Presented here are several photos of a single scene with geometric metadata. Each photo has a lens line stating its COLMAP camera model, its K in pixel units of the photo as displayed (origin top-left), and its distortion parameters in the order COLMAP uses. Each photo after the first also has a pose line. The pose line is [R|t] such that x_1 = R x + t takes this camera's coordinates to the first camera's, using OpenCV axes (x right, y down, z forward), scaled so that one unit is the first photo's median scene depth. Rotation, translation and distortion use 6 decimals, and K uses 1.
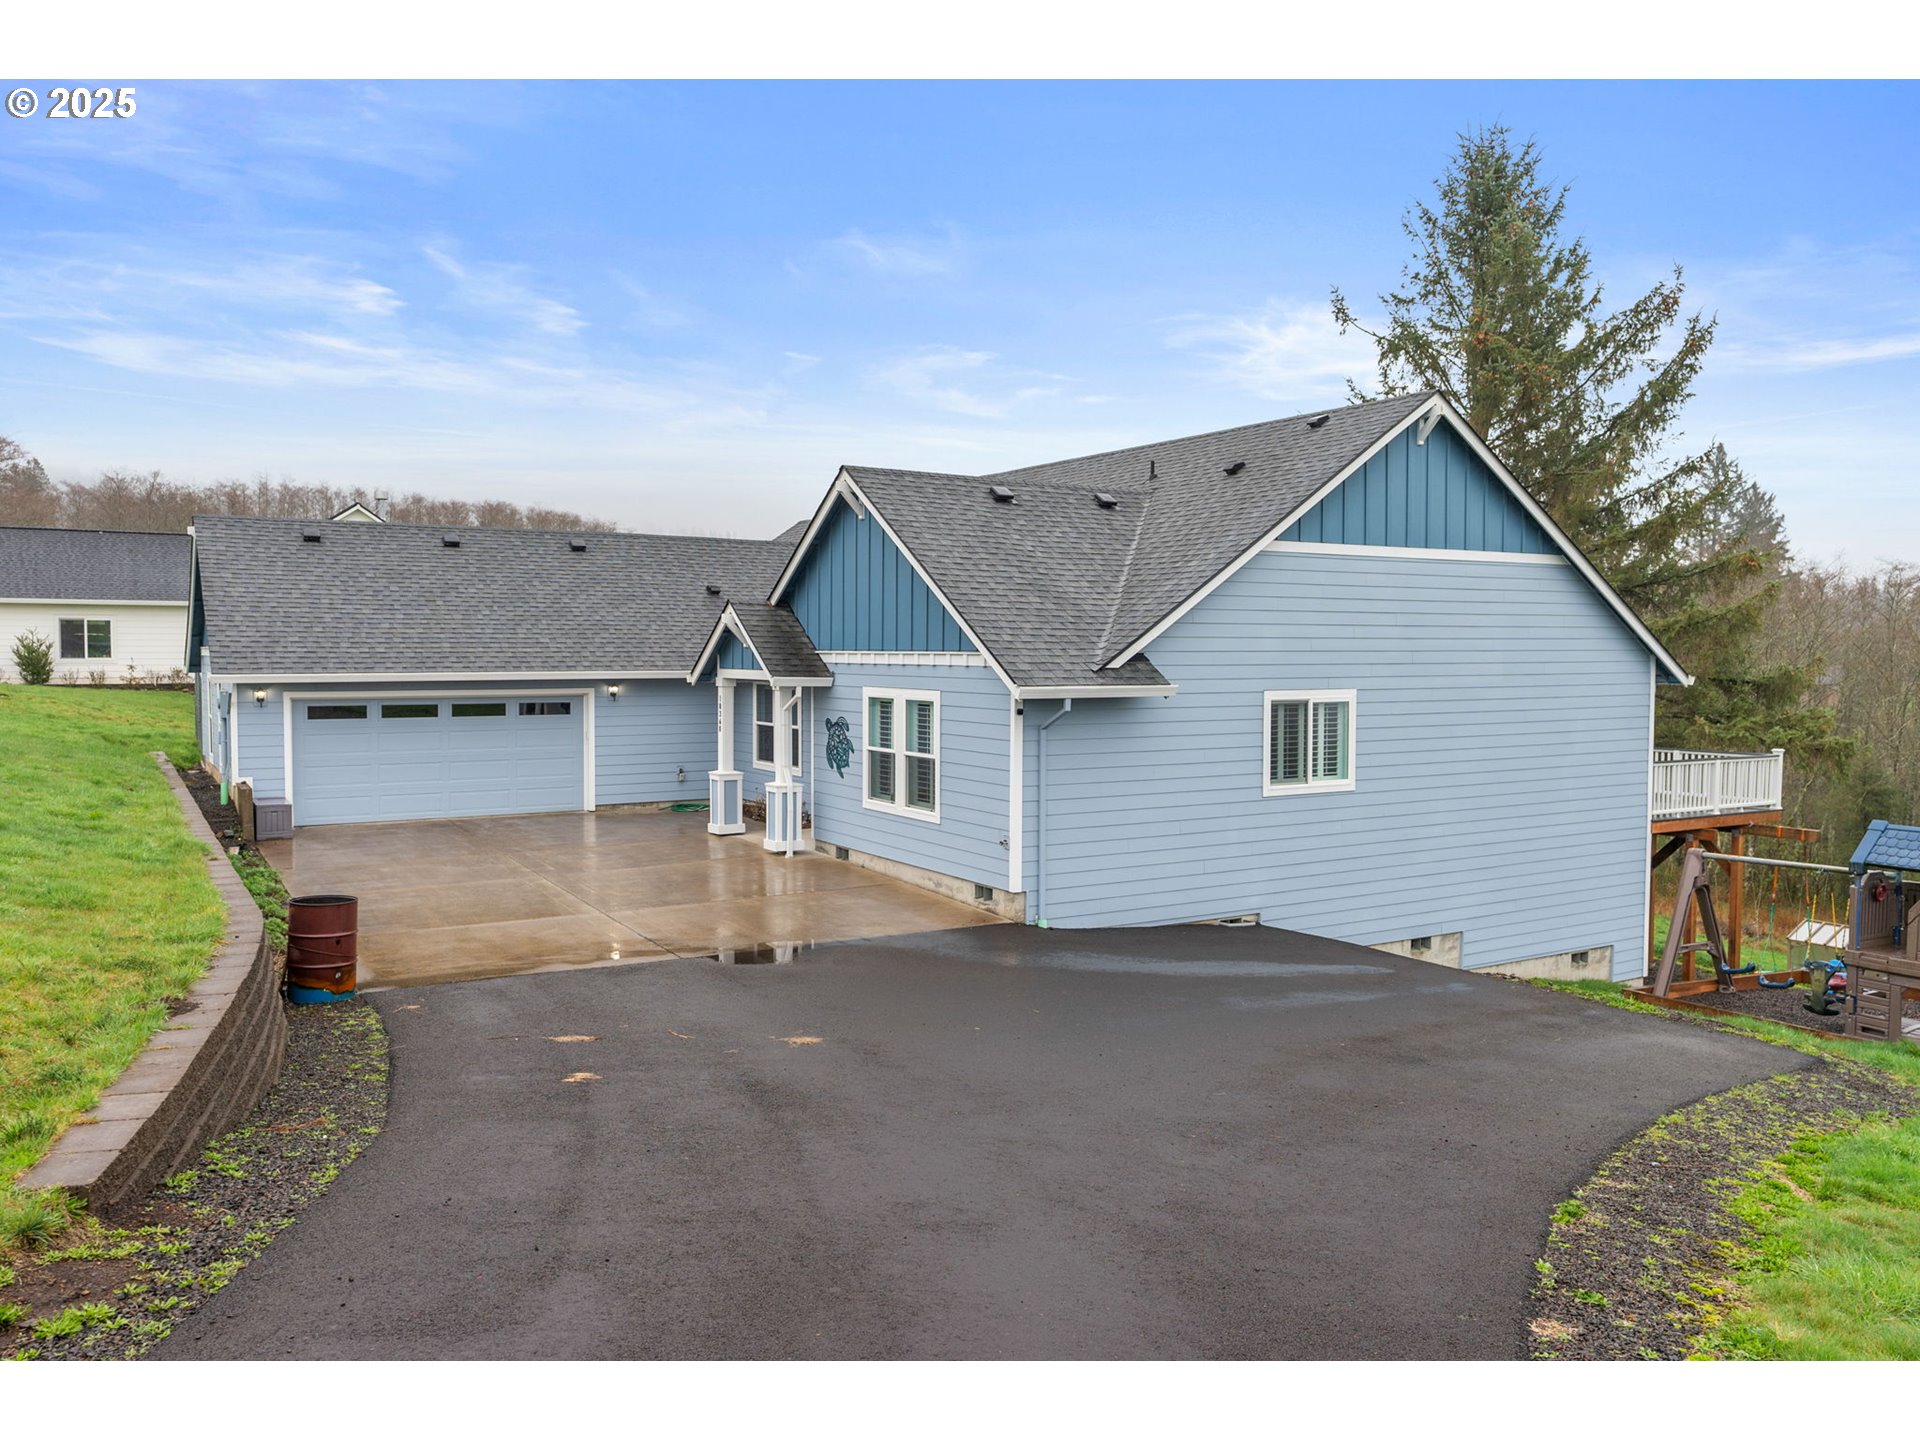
lens RADIAL K [[1430.5, 0, 967.4], [0, 1430.5, 708.2], [0, 0, 1]] dist [0.010744, -0.003175]
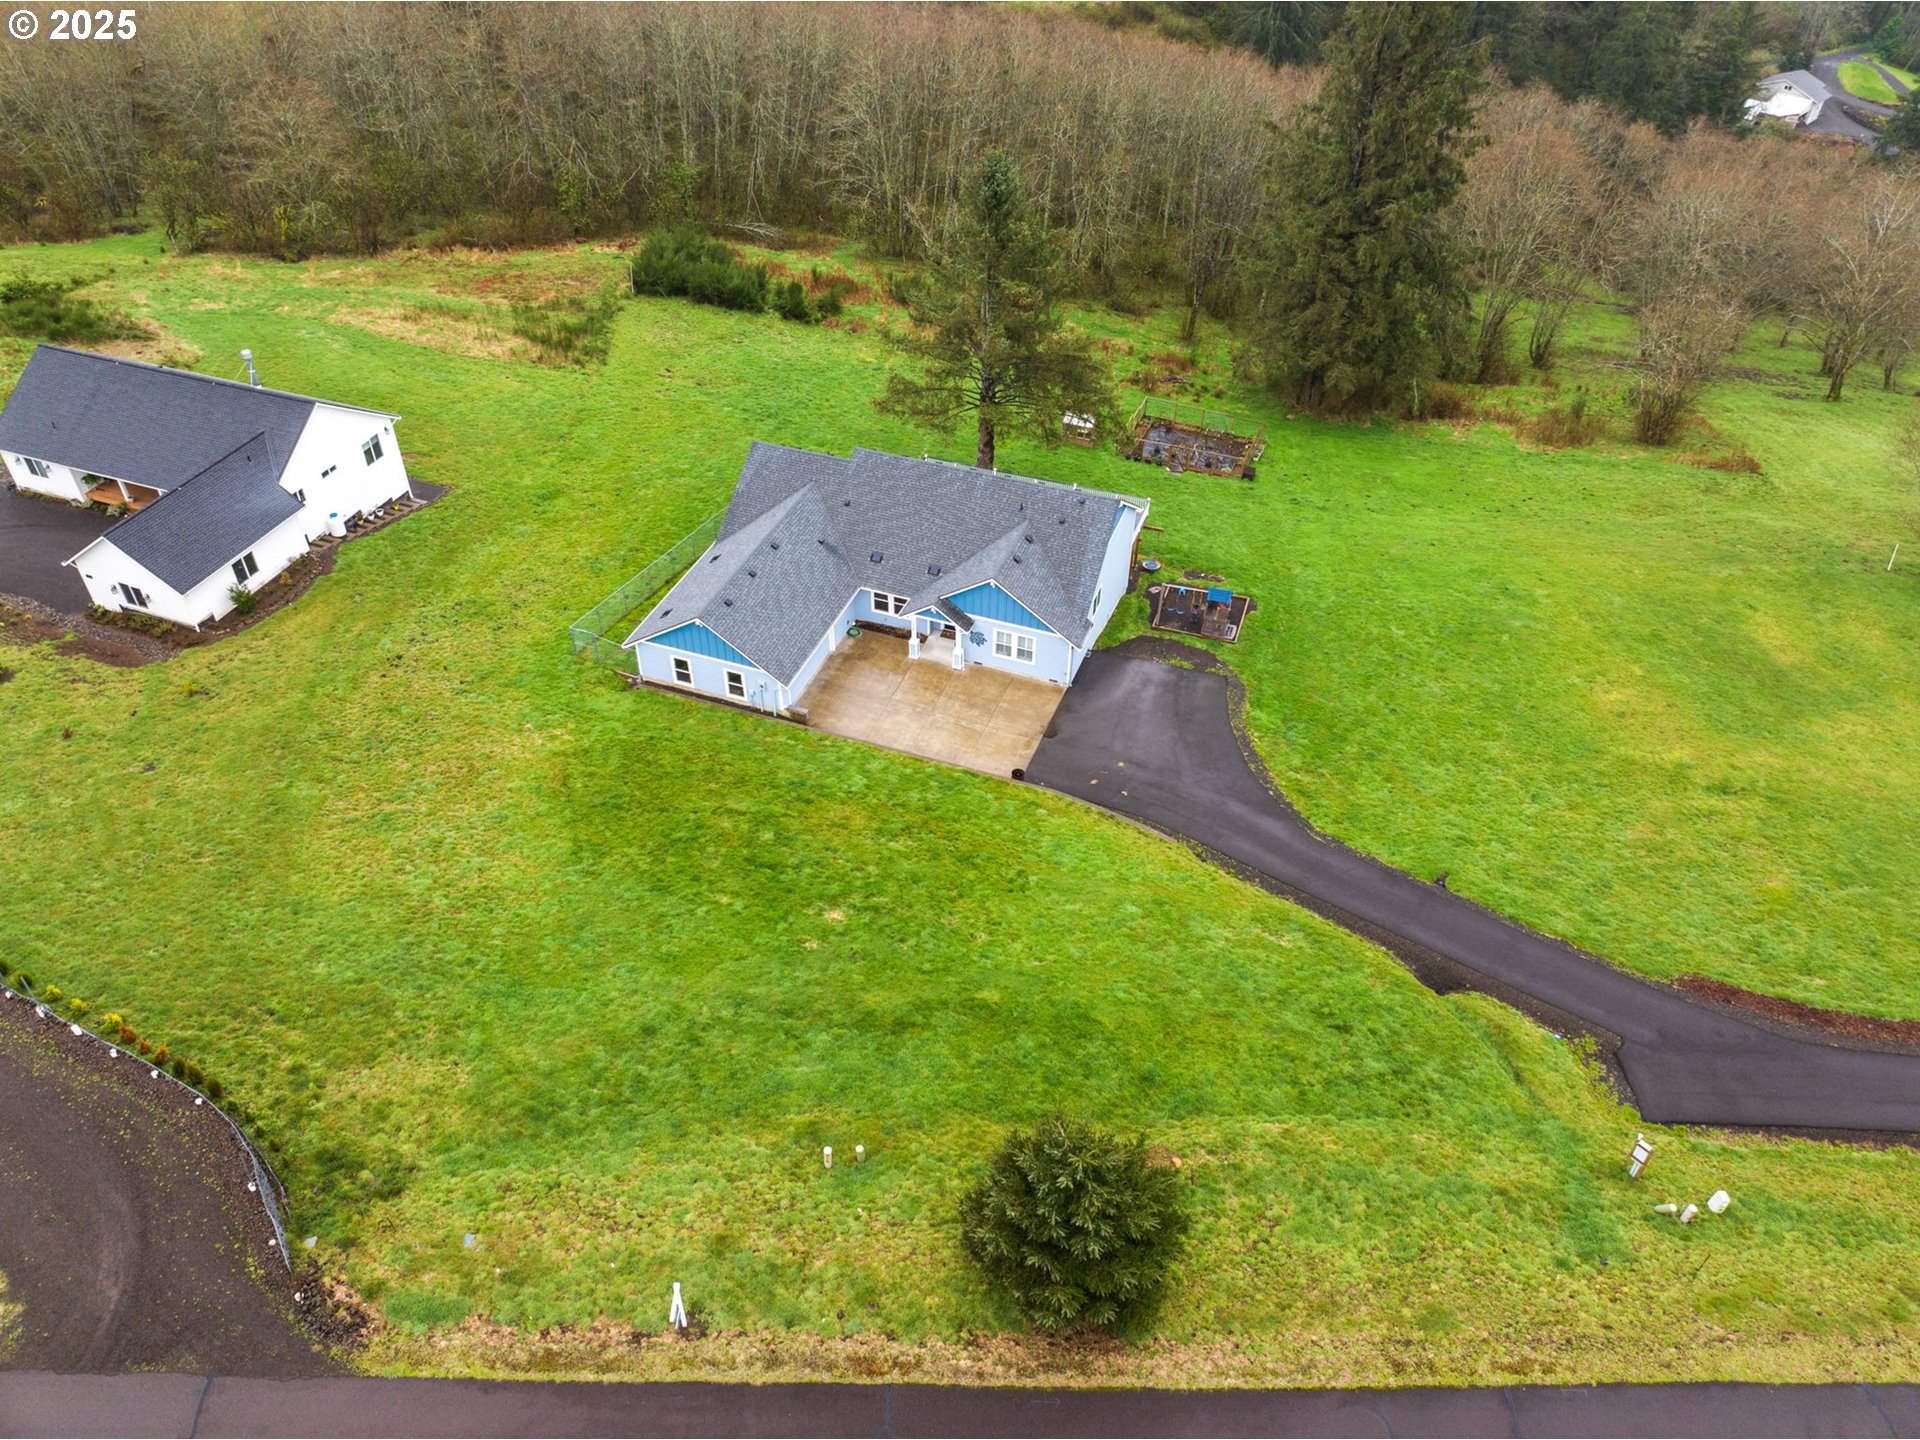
lens RADIAL K [[1356.5, 0, 962.2], [0, 1356.5, 708.3], [0, 0, 1]] dist [-0.044304, 0.015493]
pose [[0.779642, -0.399958, 0.481863, -1.696836], [0.015773, 0.781769, 0.623368, -1.807317], [-0.626027, -0.478404, 0.615809, -0.997336]]
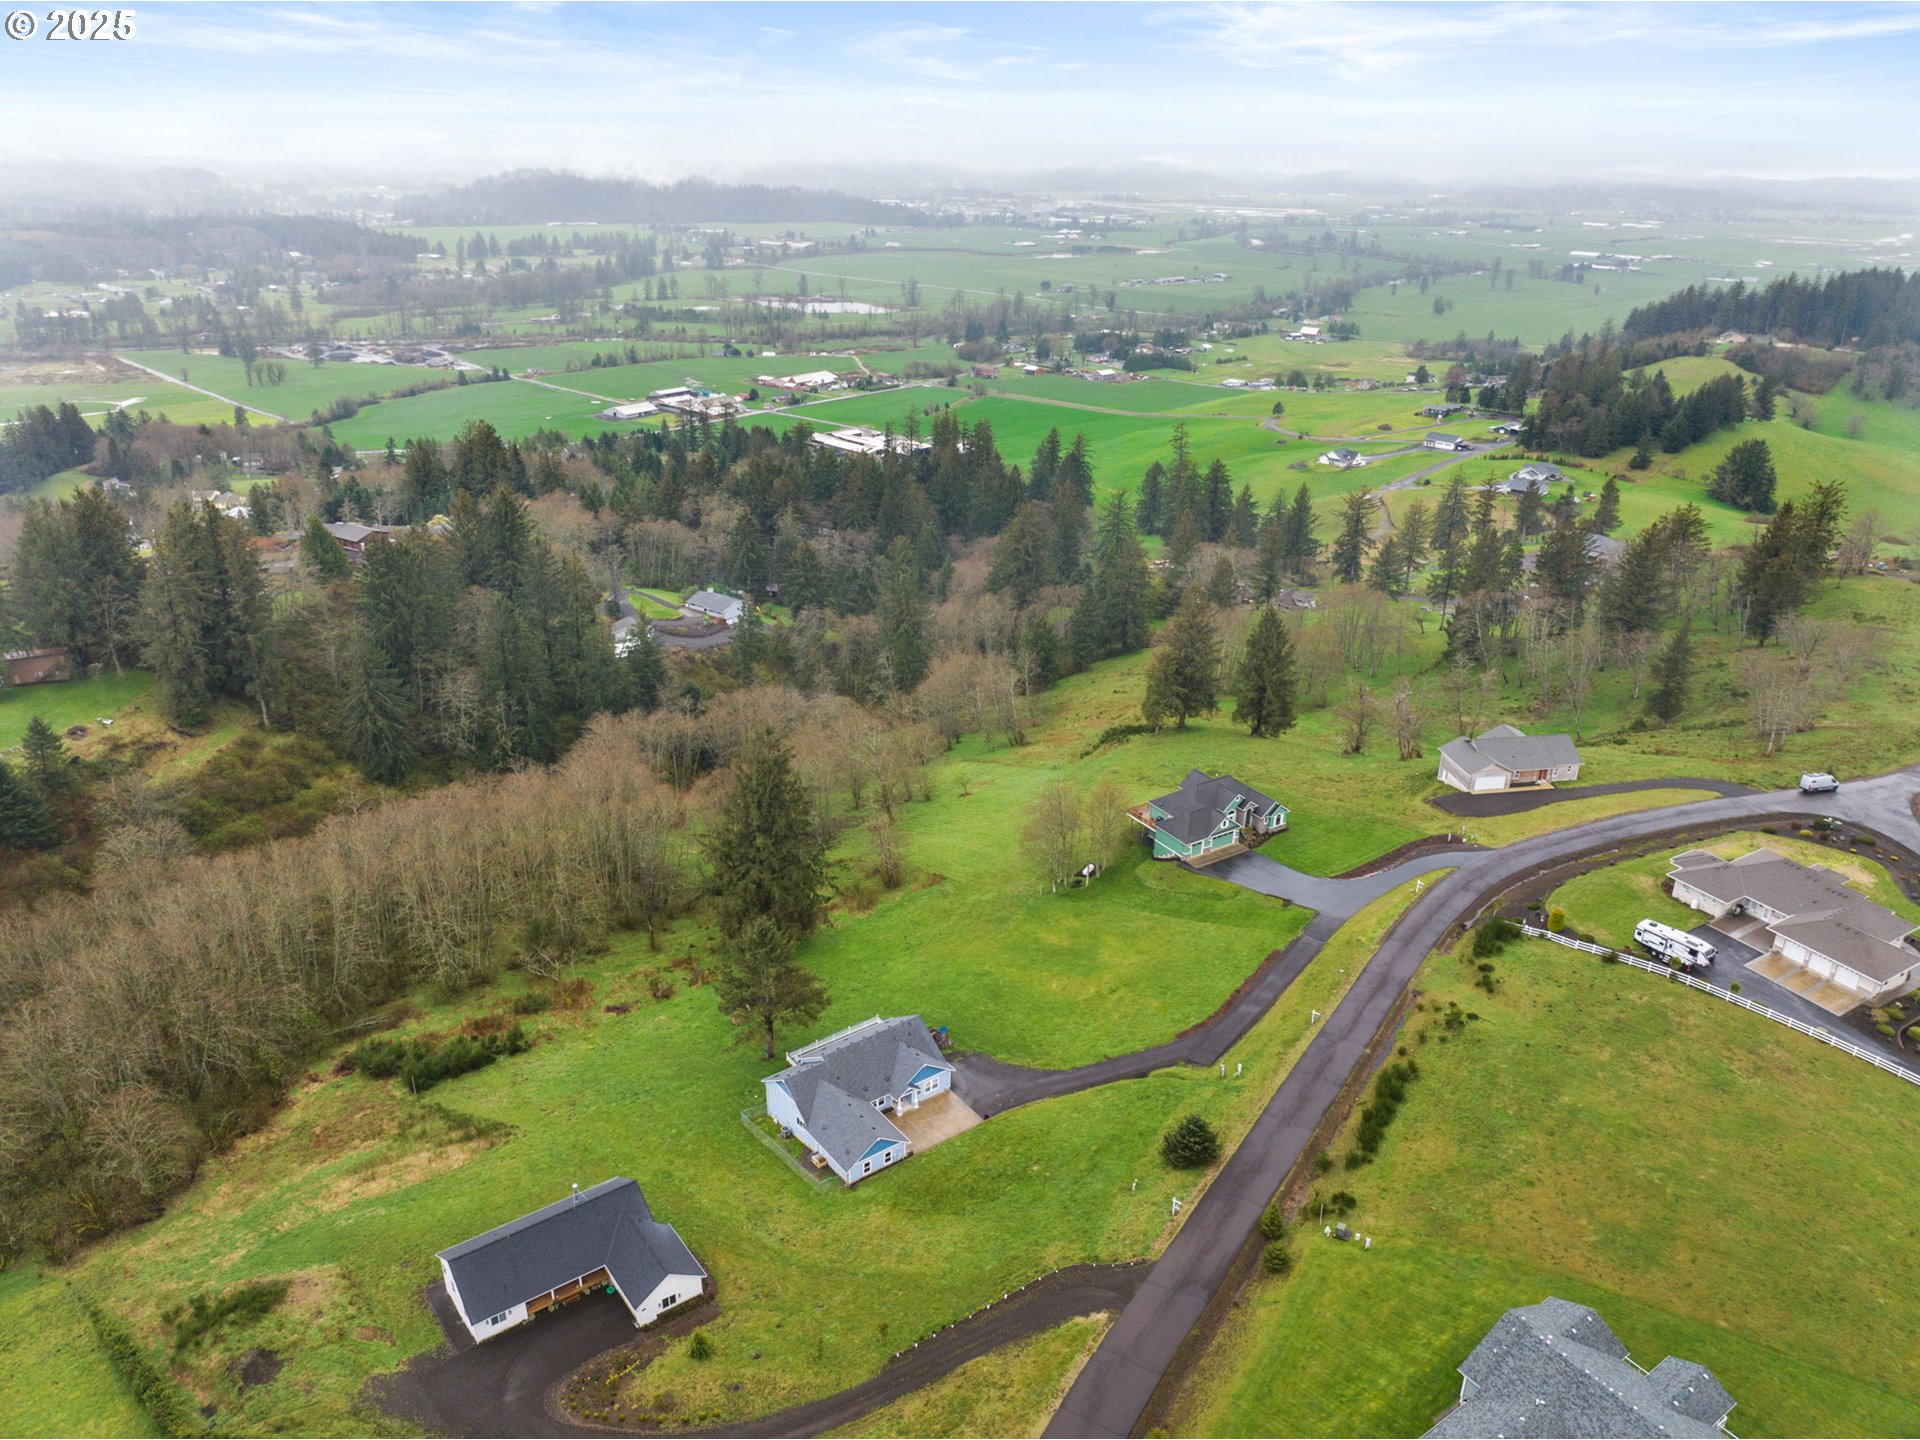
lens RADIAL K [[1356.5, 0, 964.9], [0, 1356.5, 699.6], [0, 0, 1]] dist [-0.044304, 0.015493]
pose [[-0.089267, -0.385149, 0.918527, -6.359485], [0.034367, 0.920468, 0.389303, -5.045715], [-0.995415, 0.066319, -0.068931, 1.116163]]
